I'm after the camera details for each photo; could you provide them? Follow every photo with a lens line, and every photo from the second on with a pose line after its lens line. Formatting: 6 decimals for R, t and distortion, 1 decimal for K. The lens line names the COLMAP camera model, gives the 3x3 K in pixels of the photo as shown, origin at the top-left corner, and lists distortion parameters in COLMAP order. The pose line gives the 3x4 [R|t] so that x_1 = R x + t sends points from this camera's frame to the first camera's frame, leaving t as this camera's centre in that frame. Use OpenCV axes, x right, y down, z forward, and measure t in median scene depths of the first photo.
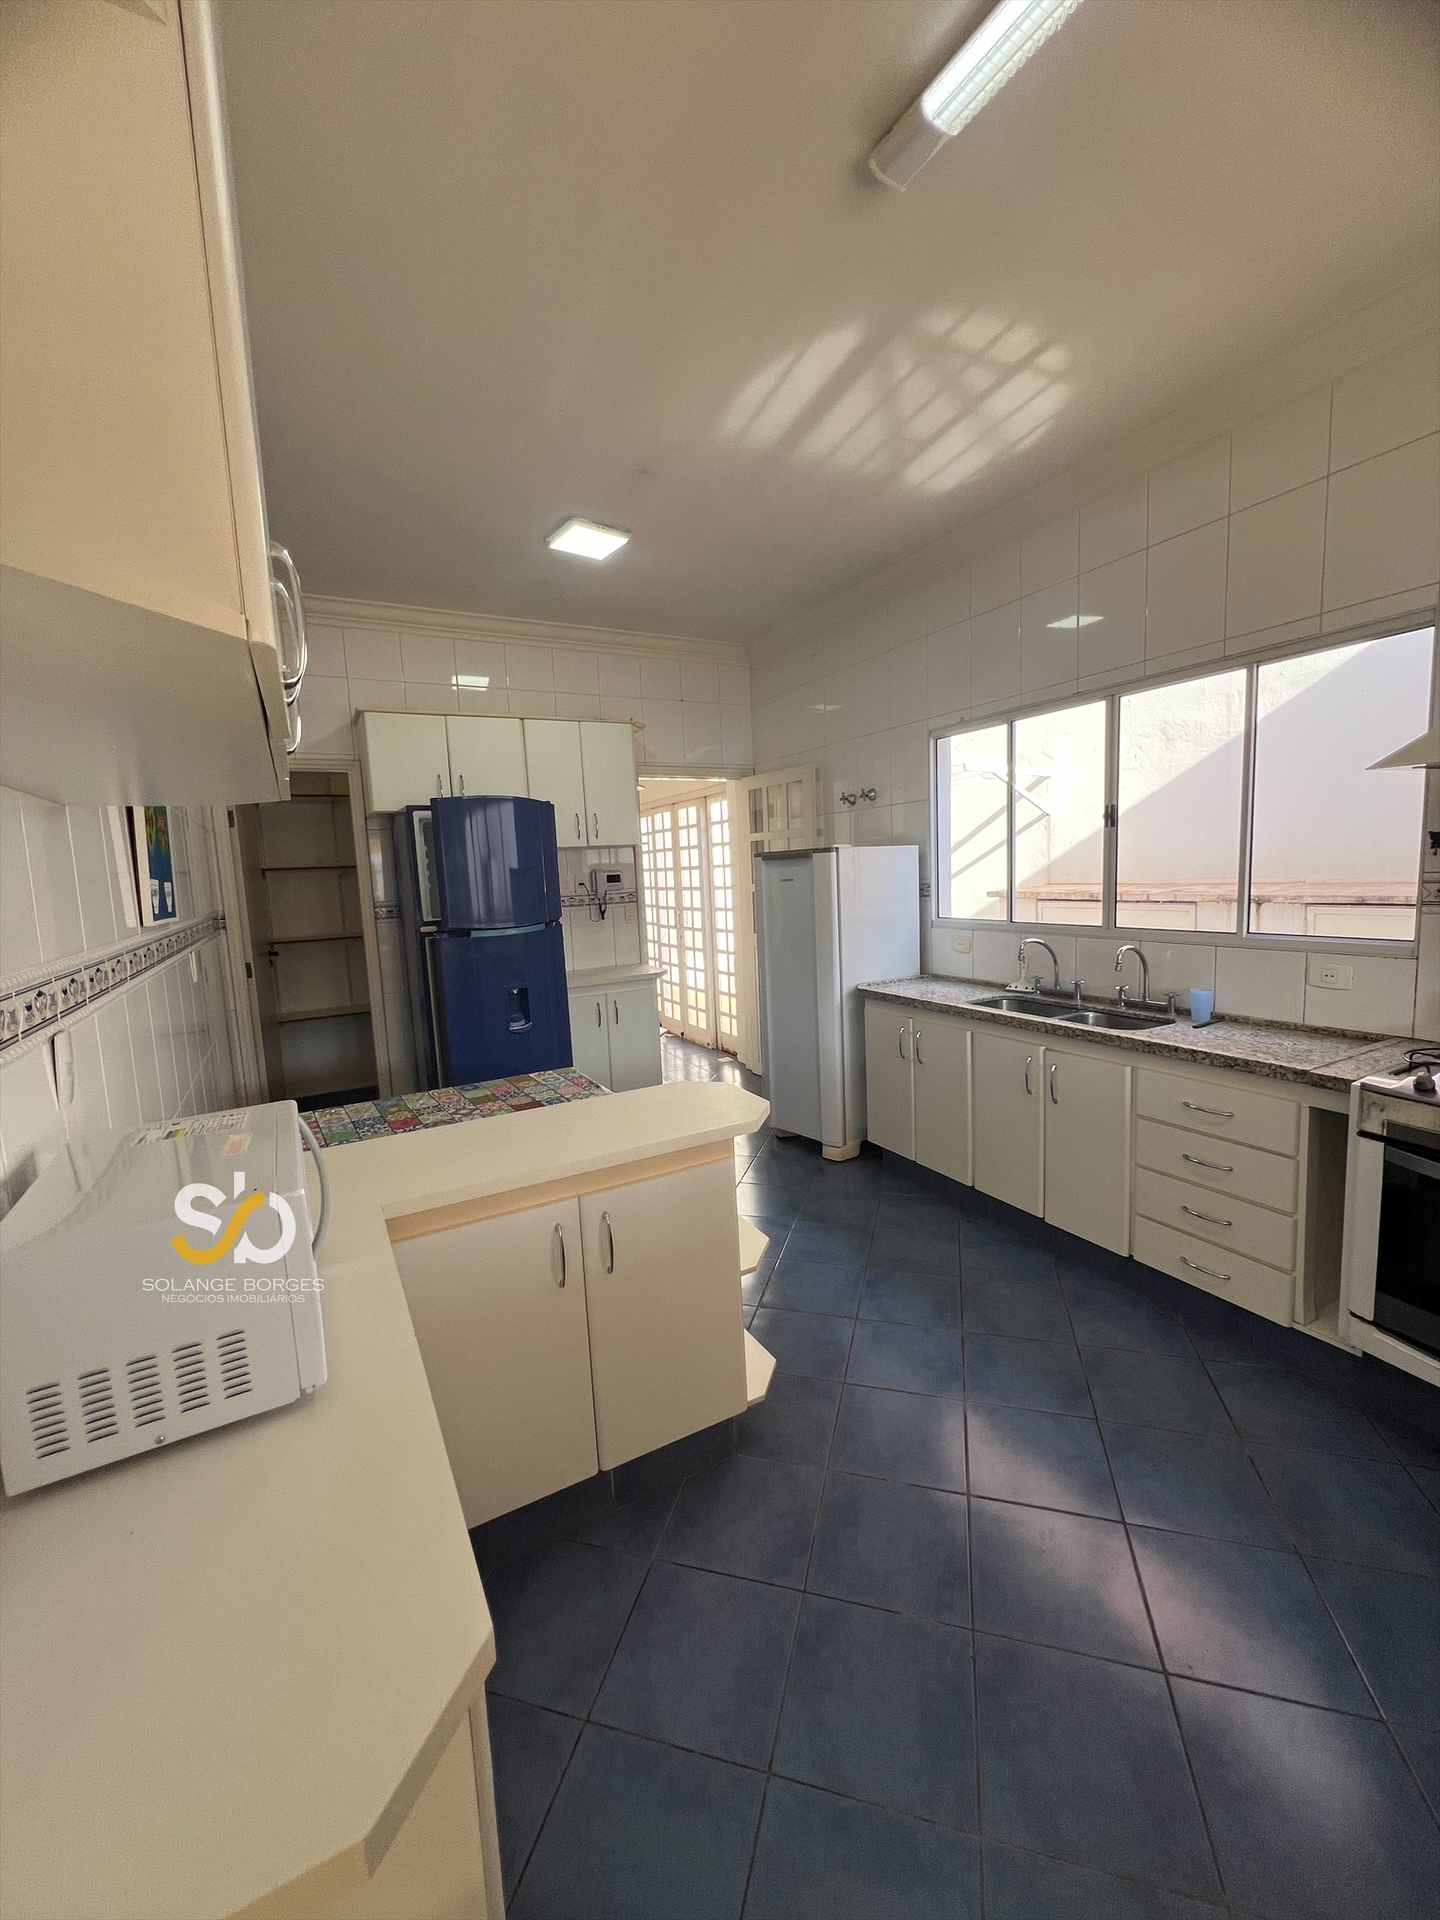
lens RADIAL K [[772.6, 0, 719.4], [0, 772.6, 959.9], [0, 0, 1]] dist [0.000883, -0.000722]
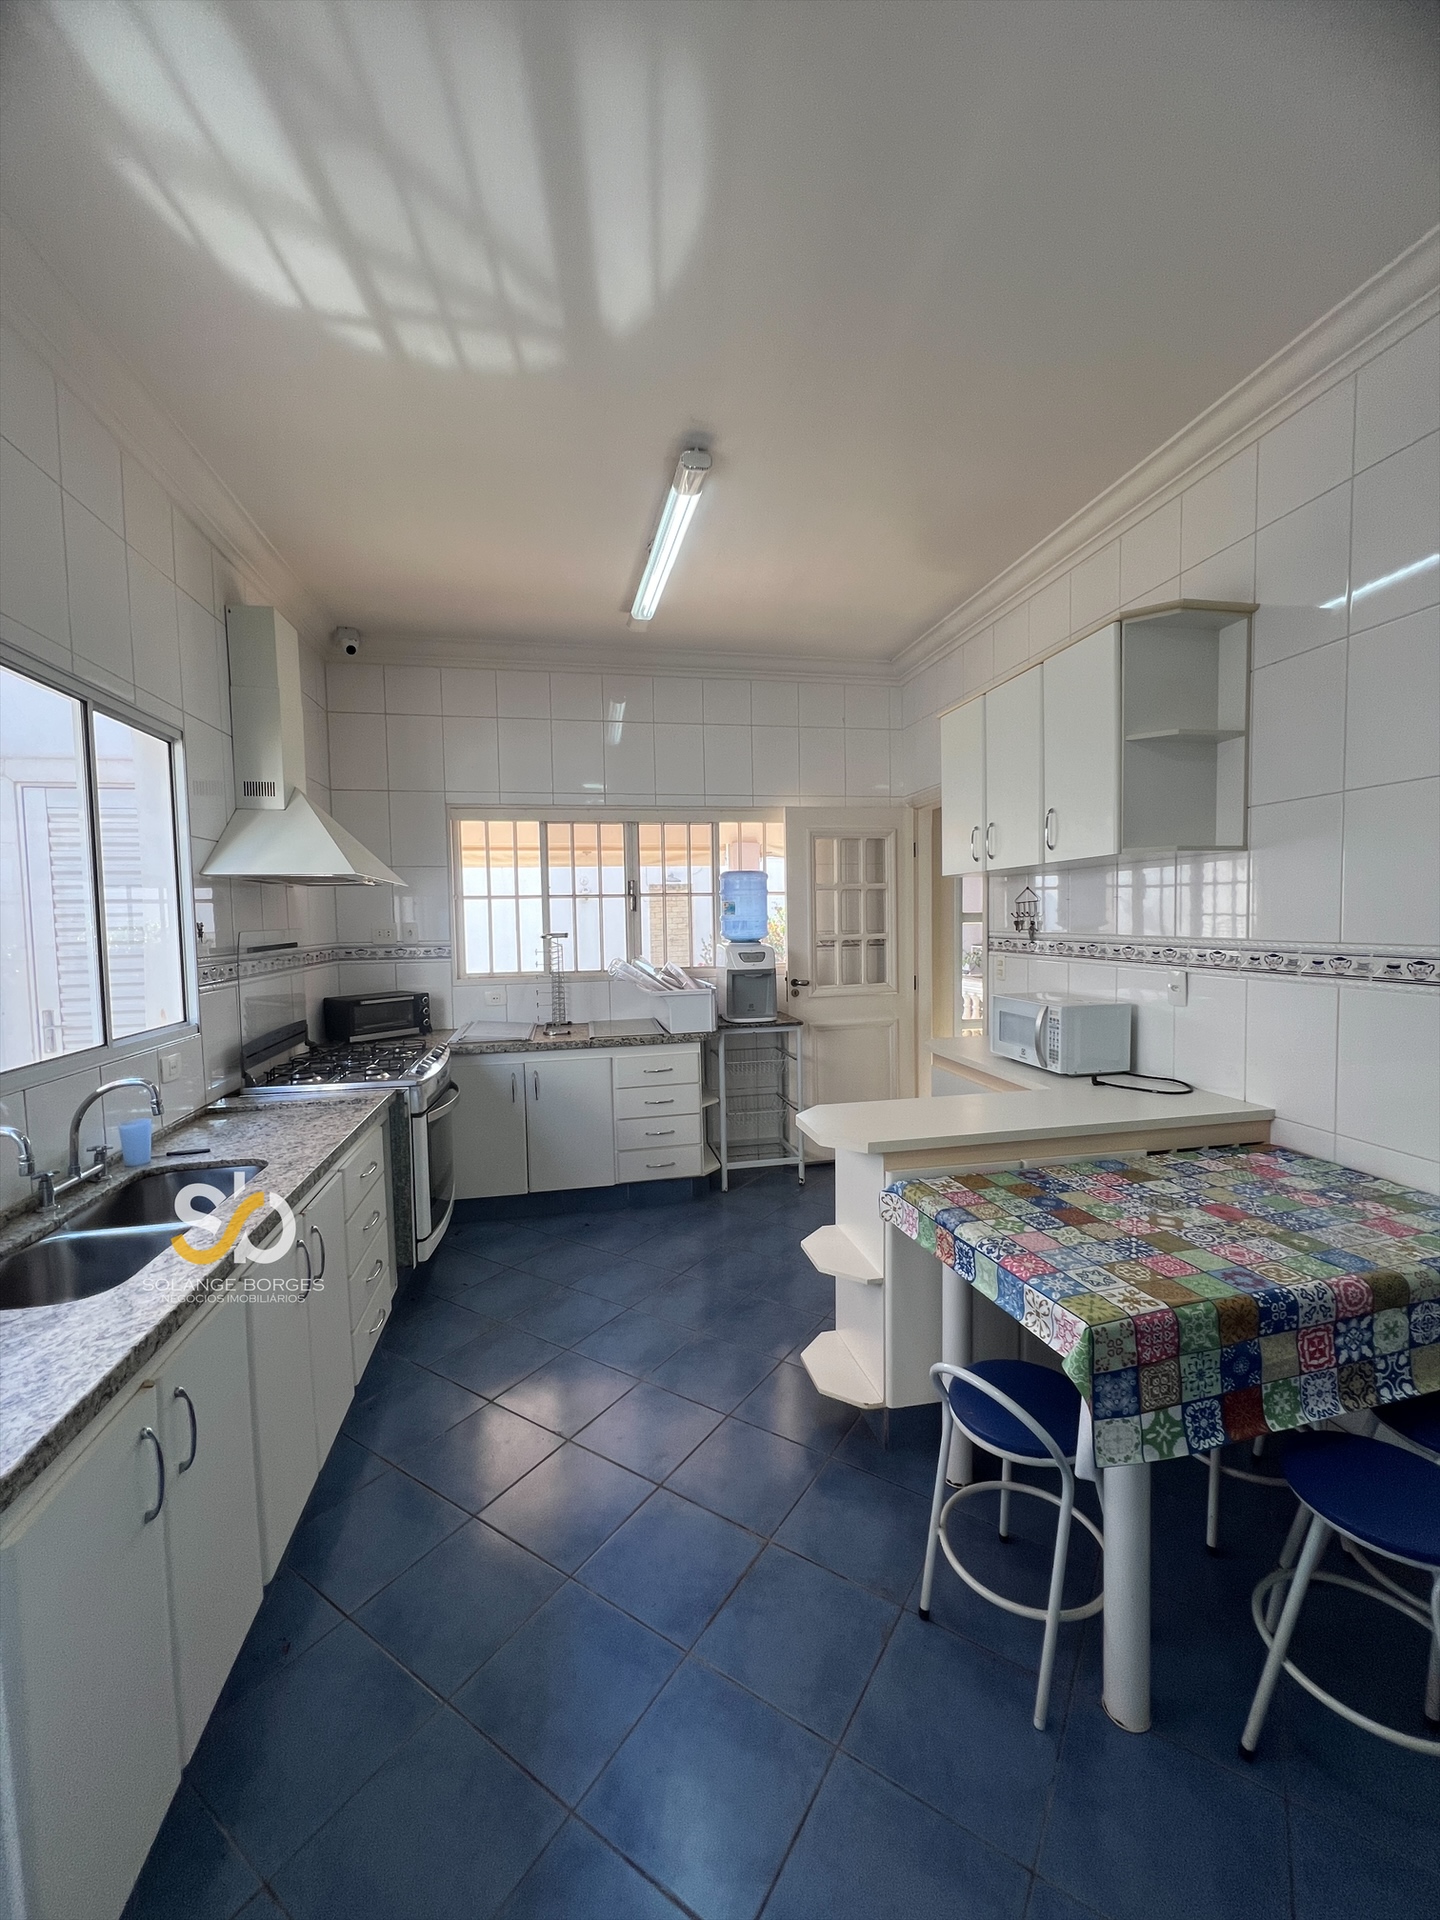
lens RADIAL K [[772.6, 0, 719.4], [0, 772.6, 959.9], [0, 0, 1]] dist [0.000883, -0.000722]
pose [[-0.952825, 0.045729, 0.300056, -0.099768], [0.096406, 0.982989, 0.156327, -0.129590], [-0.287803, 0.177880, -0.941025, 1.121152]]
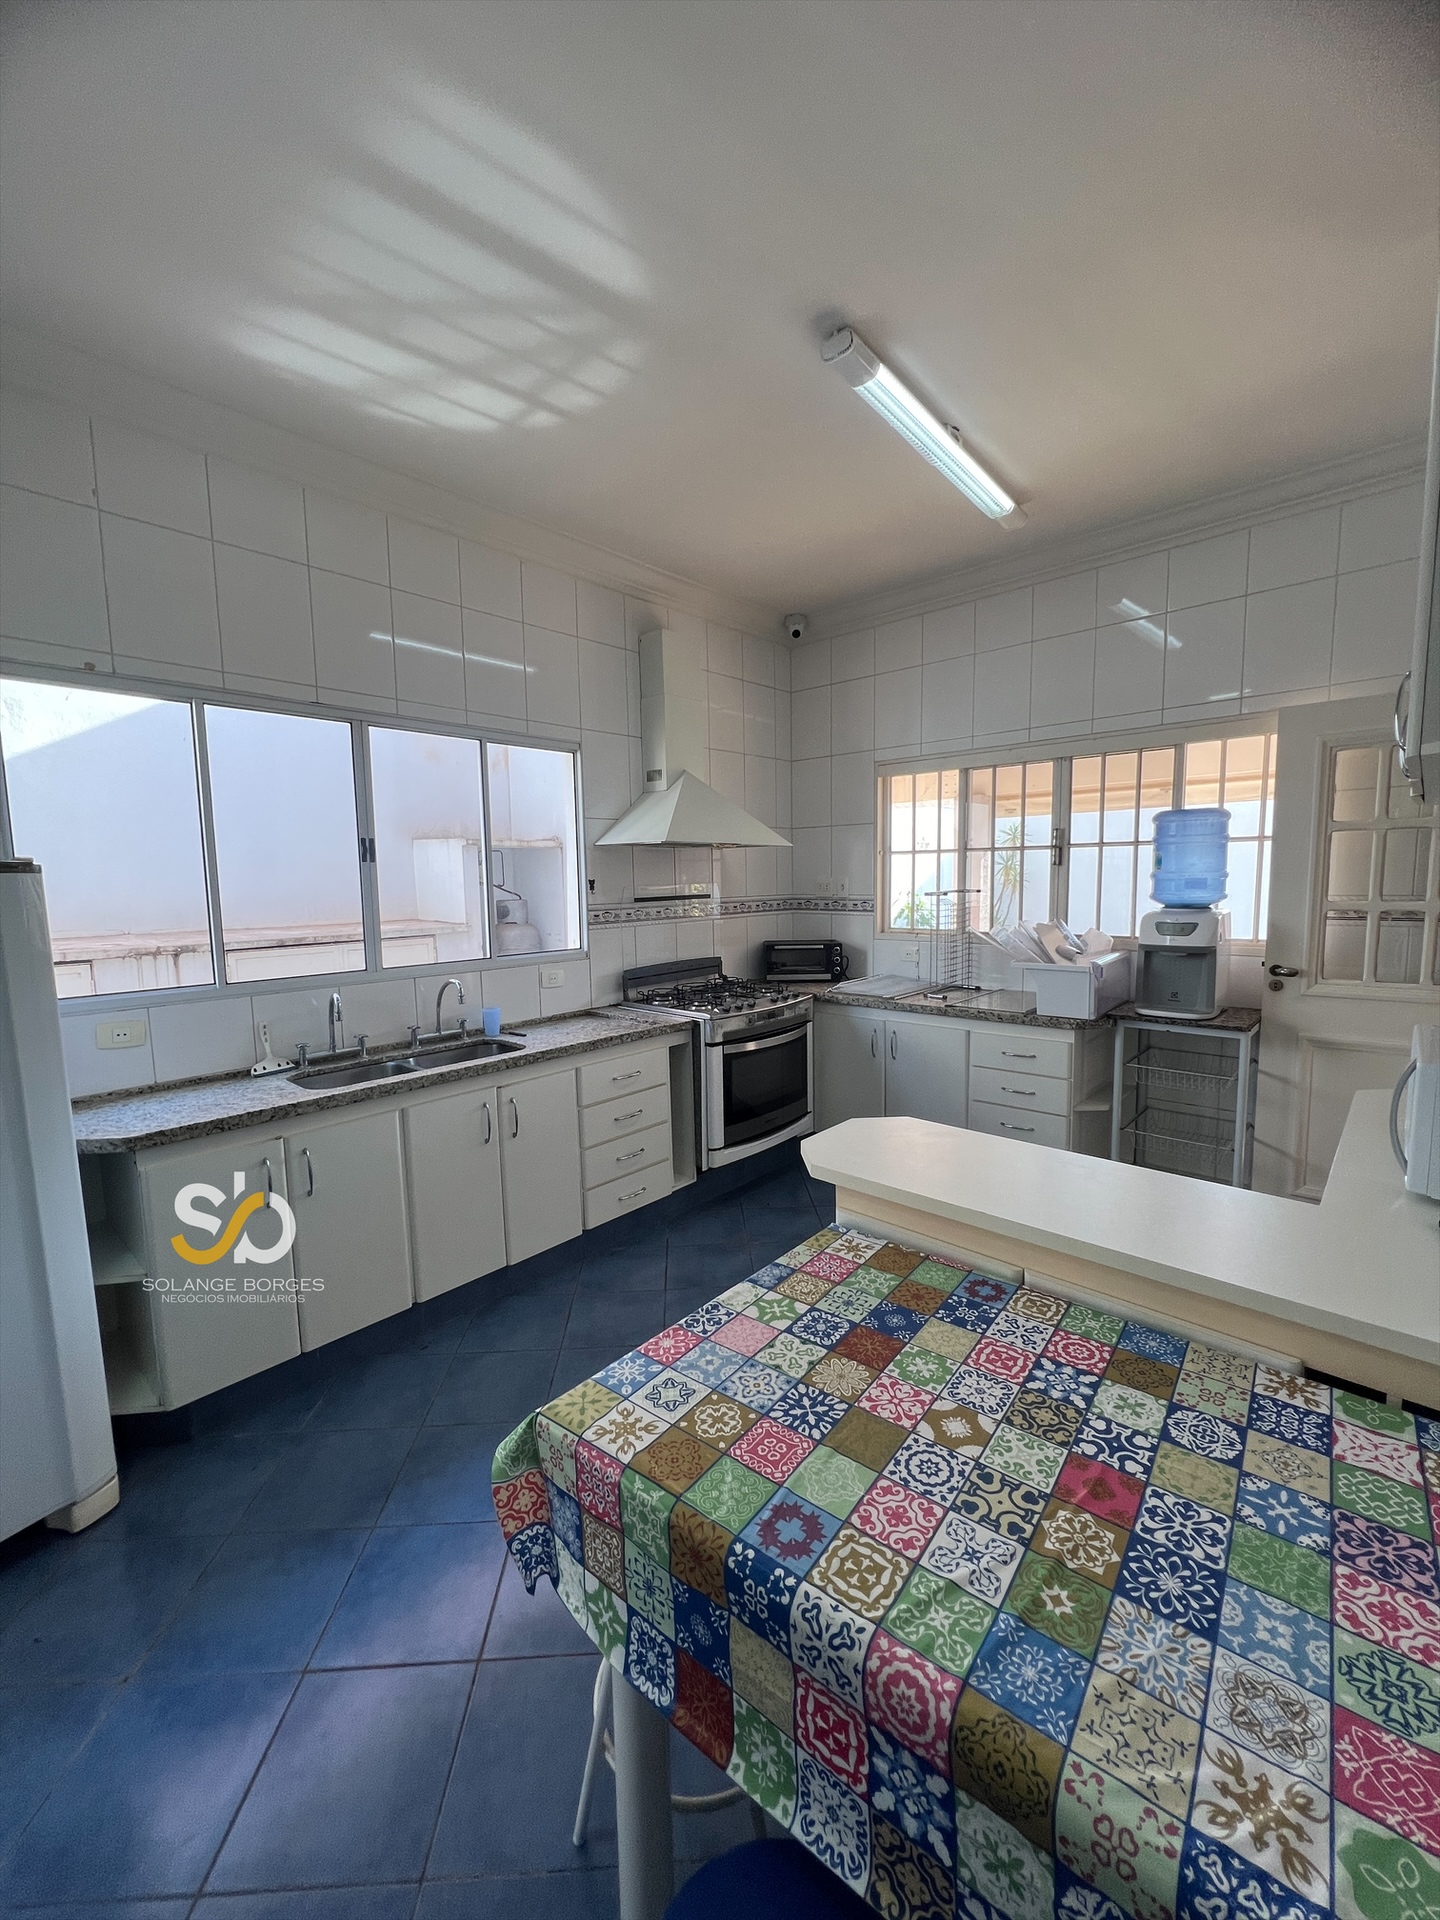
lens RADIAL K [[772.6, 0, 719.4], [0, 772.6, 959.9], [0, 0, 1]] dist [0.000883, -0.000722]
pose [[-0.324710, -0.050717, 0.944453, -0.428658], [0.144969, 0.984093, 0.102687, -0.075842], [-0.934638, 0.170260, -0.312192, 0.766957]]
